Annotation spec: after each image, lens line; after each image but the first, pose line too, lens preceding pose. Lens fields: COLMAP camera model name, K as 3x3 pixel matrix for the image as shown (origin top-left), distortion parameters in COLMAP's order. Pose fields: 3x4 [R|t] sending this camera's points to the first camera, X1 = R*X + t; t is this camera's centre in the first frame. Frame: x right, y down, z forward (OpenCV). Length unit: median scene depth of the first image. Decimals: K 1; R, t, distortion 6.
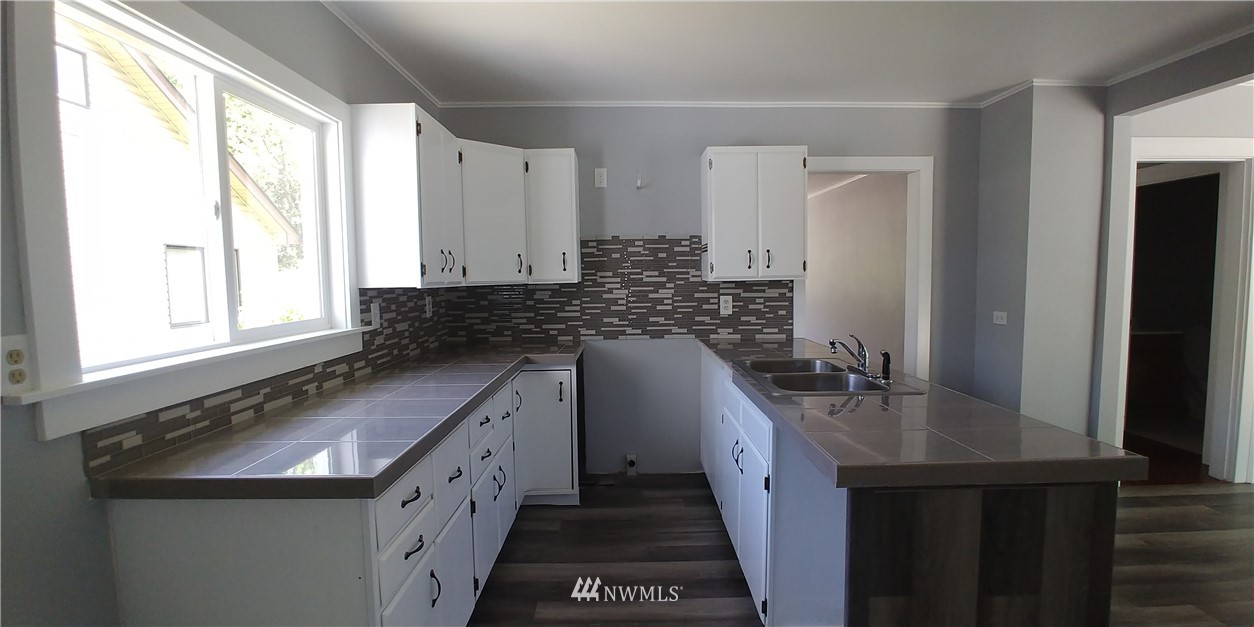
lens RADIAL K [[548.7, 0, 636.5], [0, 548.7, 307.8], [0, 0, 1]] dist [-0.024637, 0.003264]
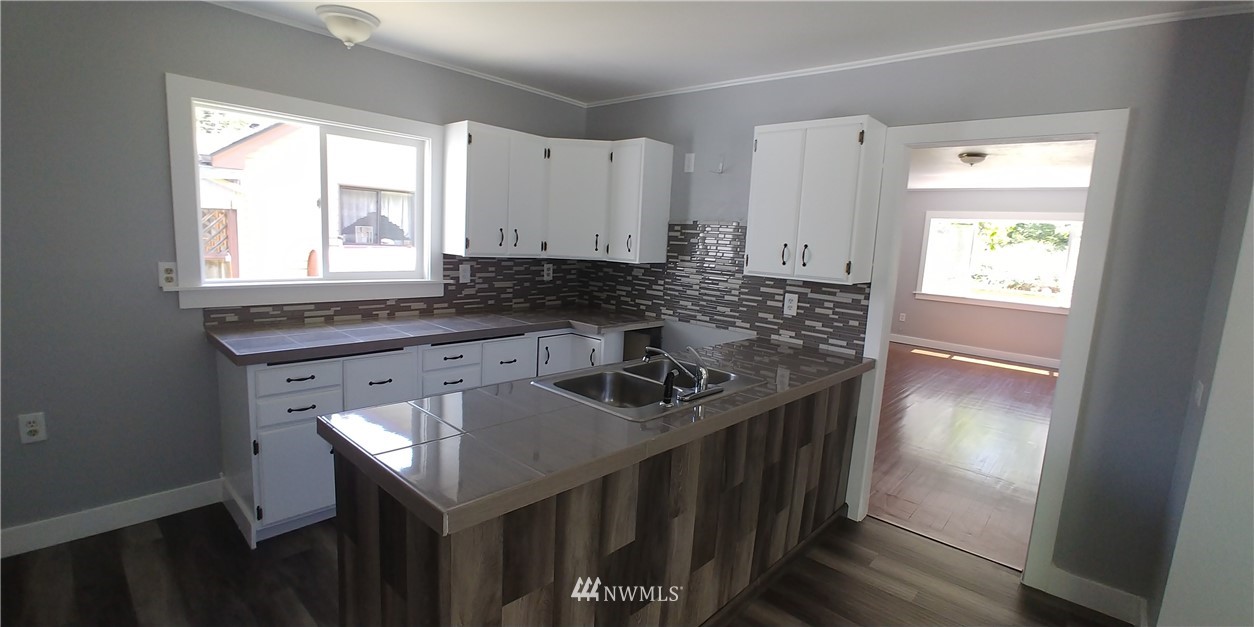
lens RADIAL K [[548.7, 0, 635.6], [0, 548.7, 309.7], [0, 0, 1]] dist [-0.024637, 0.003264]
pose [[0.728149, 0.144634, -0.669986, 0.573517], [-0.106687, 0.989485, 0.097658, -0.056013], [0.677065, 0.000370, 0.735923, 0.184512]]
